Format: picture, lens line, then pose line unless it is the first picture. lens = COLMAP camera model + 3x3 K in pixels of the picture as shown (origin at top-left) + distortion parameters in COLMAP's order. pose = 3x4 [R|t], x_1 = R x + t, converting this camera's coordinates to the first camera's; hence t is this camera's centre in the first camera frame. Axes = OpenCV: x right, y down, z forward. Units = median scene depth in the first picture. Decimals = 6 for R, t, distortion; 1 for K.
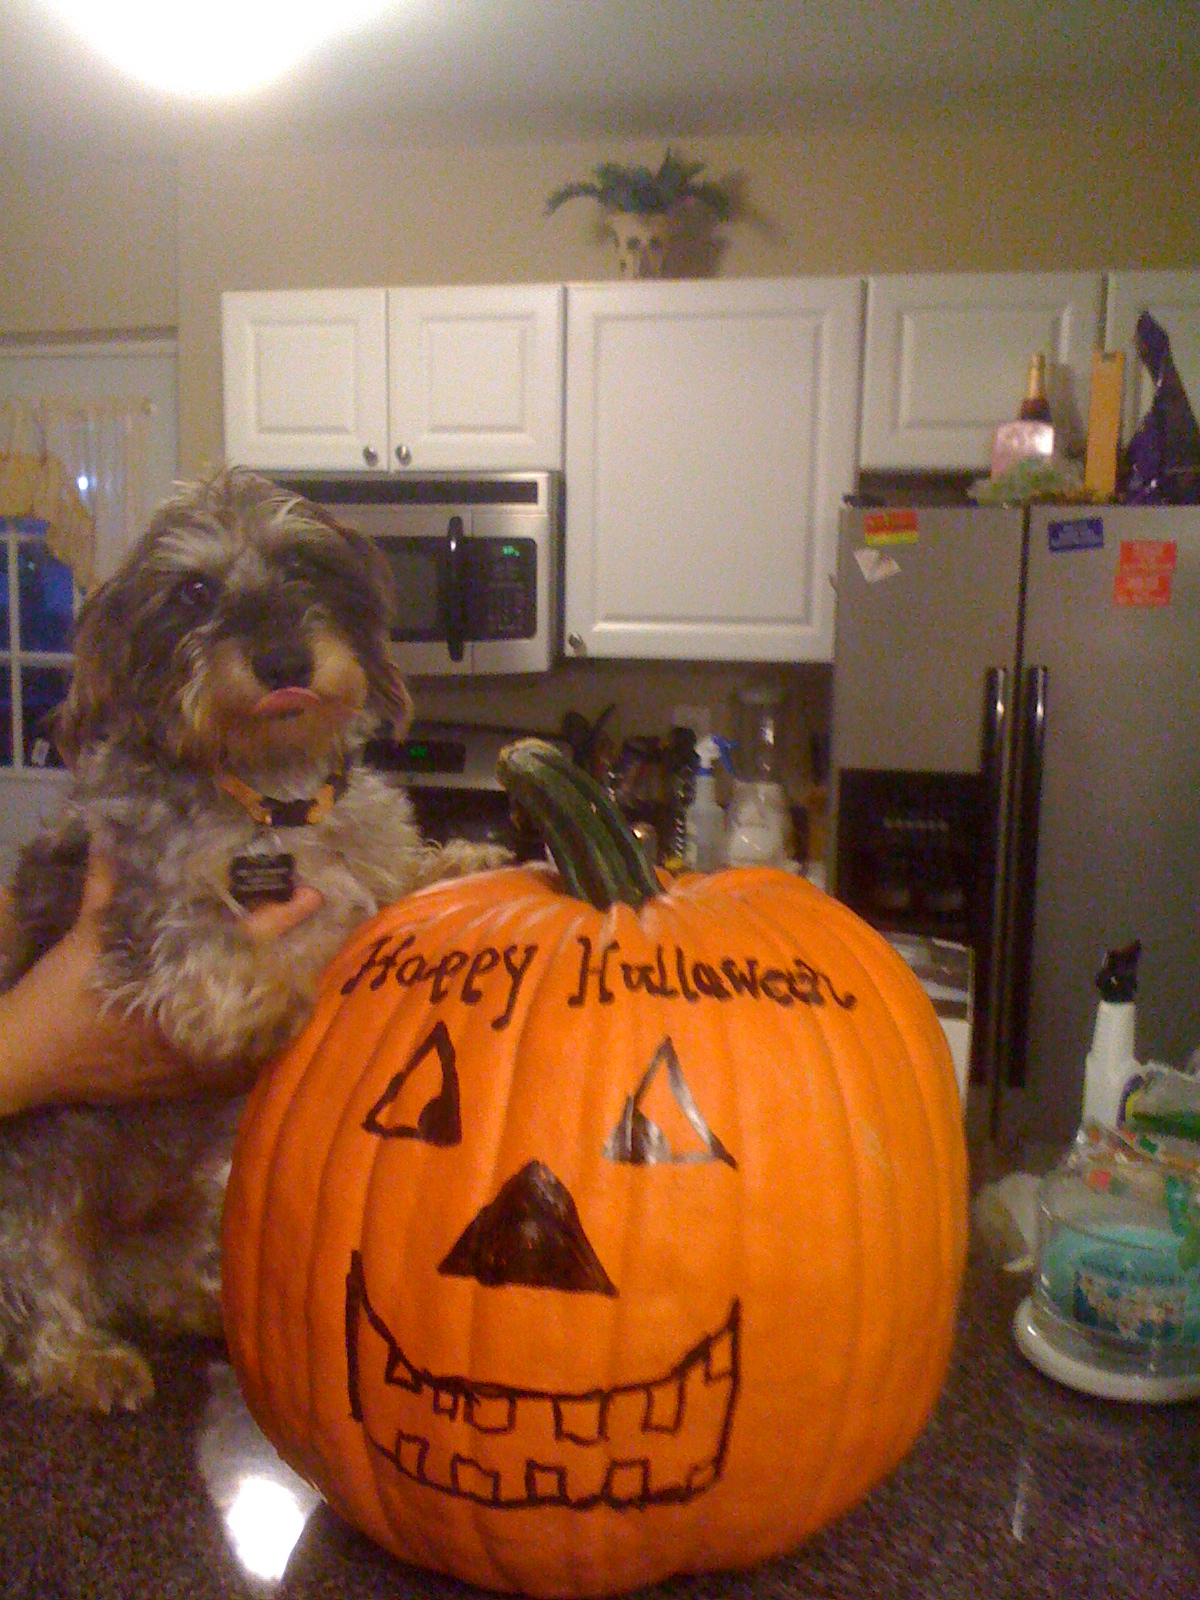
lens RADIAL K [[1781.4, 0, 599.6], [0, 1781.4, 809.9], [0, 0, 1]] dist [0.101777, -0.441442]
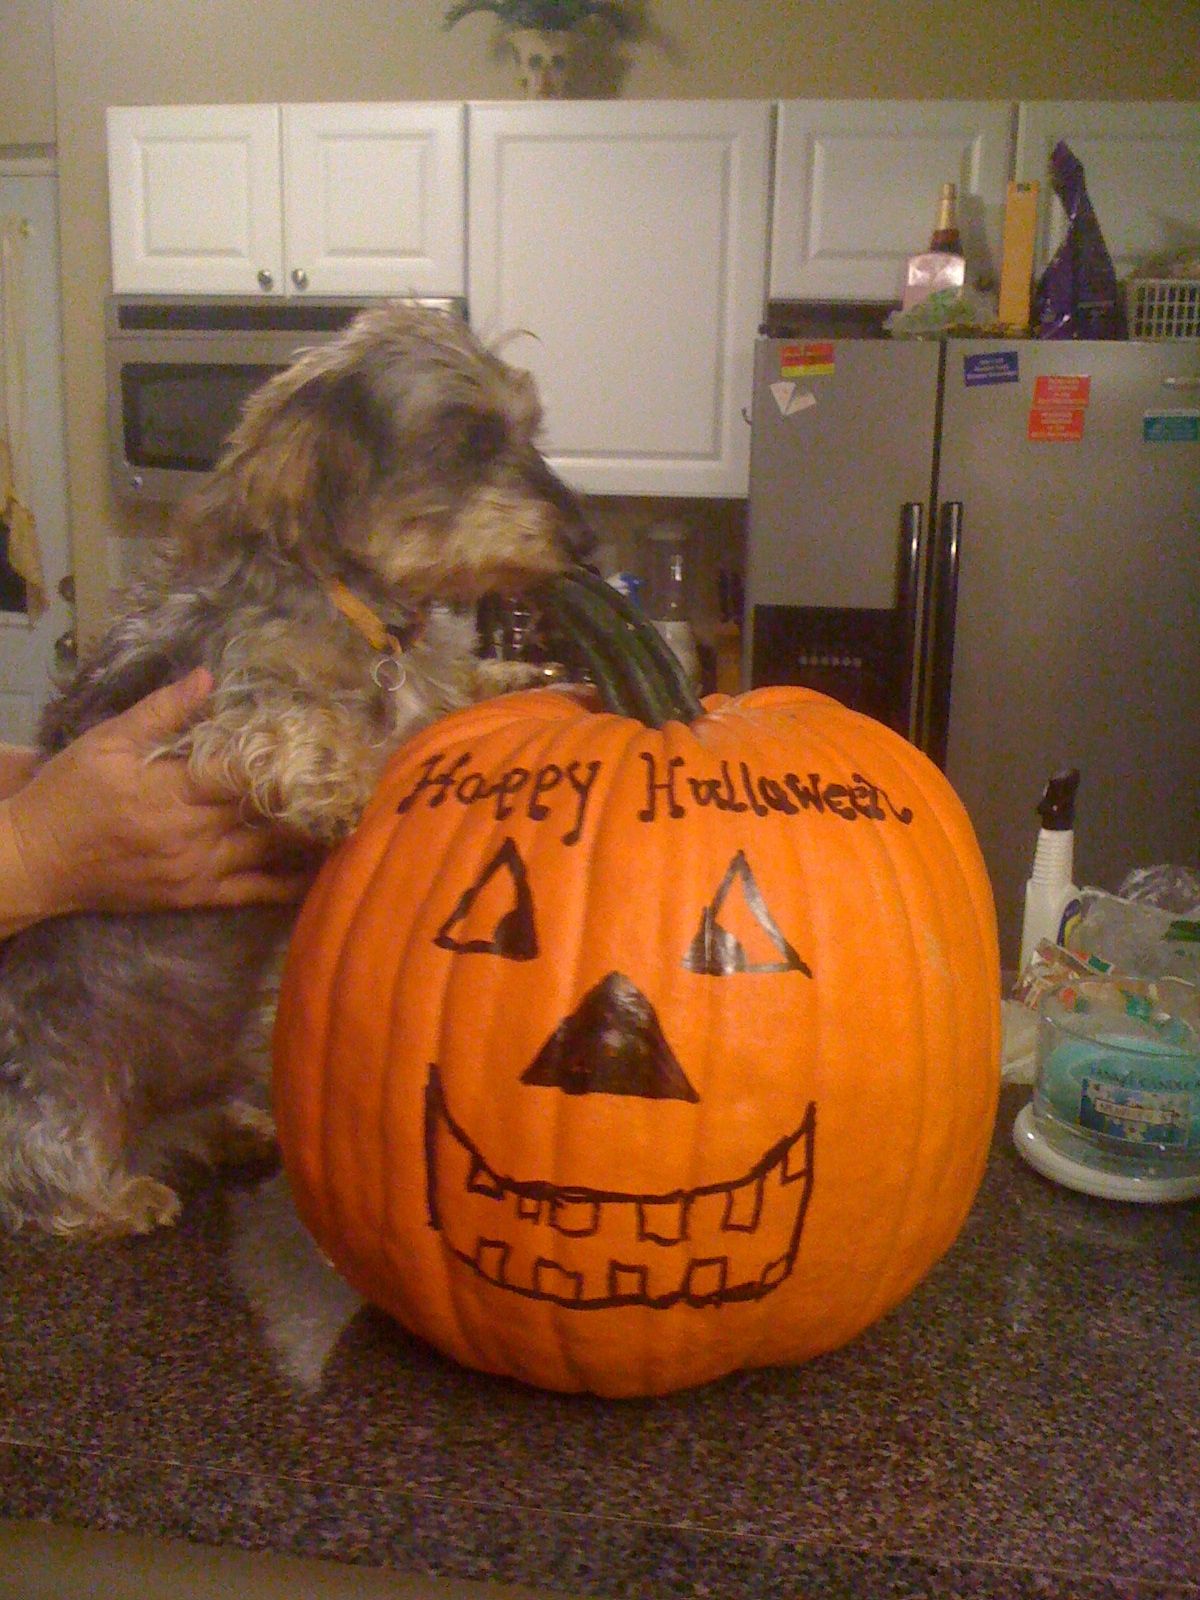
lens RADIAL K [[1781.4, 0, 599.6], [0, 1781.4, 809.9], [0, 0, 1]] dist [0.101777, -0.441442]
pose [[0.997630, -0.007675, 0.068383, -0.102560], [0.001637, 0.996127, 0.087915, 0.014831], [-0.068793, -0.087595, 0.993778, 0.006846]]
